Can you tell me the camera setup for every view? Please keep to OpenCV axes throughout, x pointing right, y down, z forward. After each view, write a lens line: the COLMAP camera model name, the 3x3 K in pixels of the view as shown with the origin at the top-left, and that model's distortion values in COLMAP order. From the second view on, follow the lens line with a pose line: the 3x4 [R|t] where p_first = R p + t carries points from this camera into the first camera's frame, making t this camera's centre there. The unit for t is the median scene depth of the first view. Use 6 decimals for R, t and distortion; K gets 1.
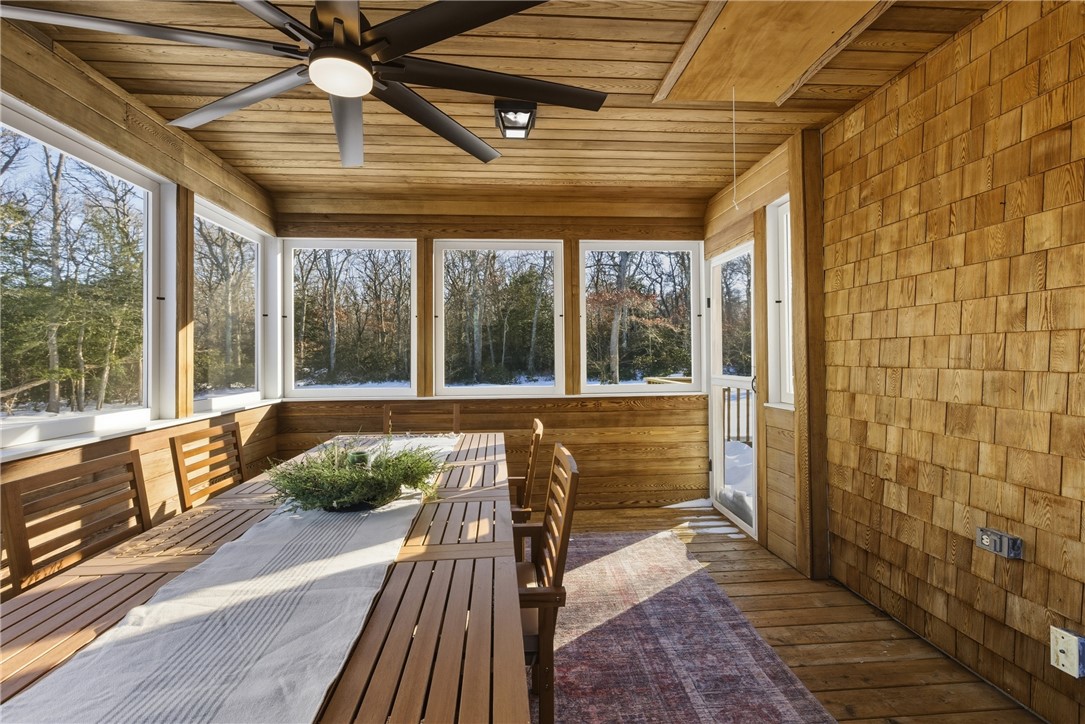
lens RADIAL K [[518.9, 0, 543.5], [0, 518.9, 333.4], [0, 0, 1]] dist [-0.001435, 0.000121]
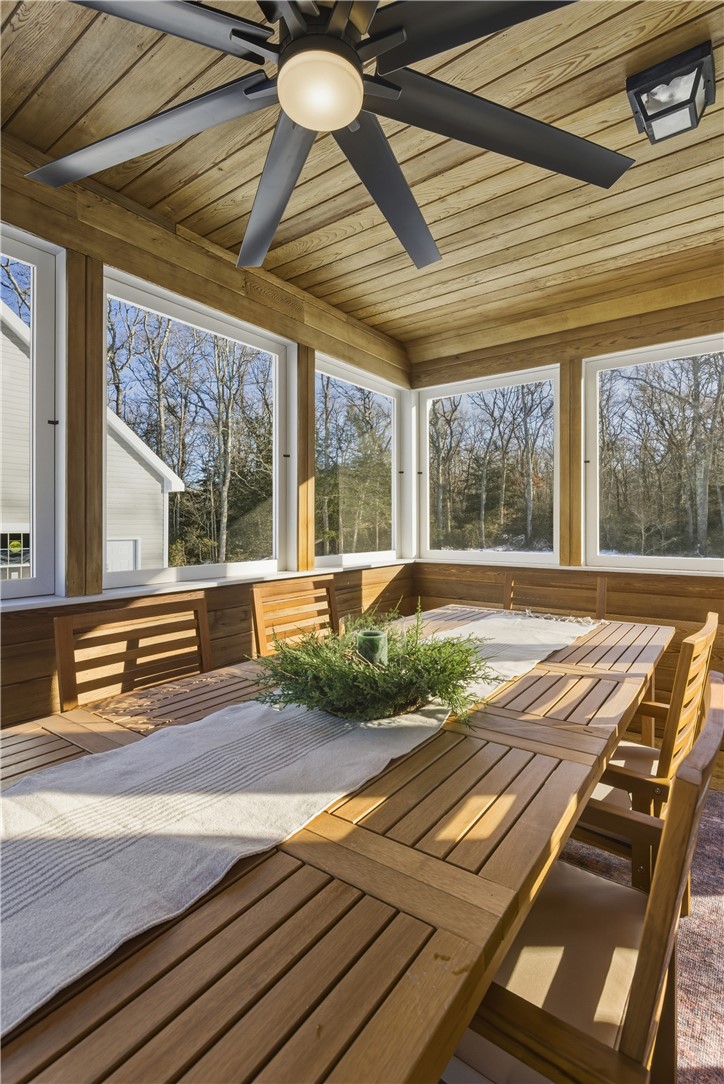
lens RADIAL K [[518.4, 0, 368.0], [0, 518.4, 521.9], [0, 0, 1]] dist [-0.001435, 0.000121]
pose [[0.754247, 0.002935, -0.656584, 0.061053], [0.022078, 0.999311, 0.029829, 0.032216], [0.656220, -0.036994, 0.753663, 0.267244]]
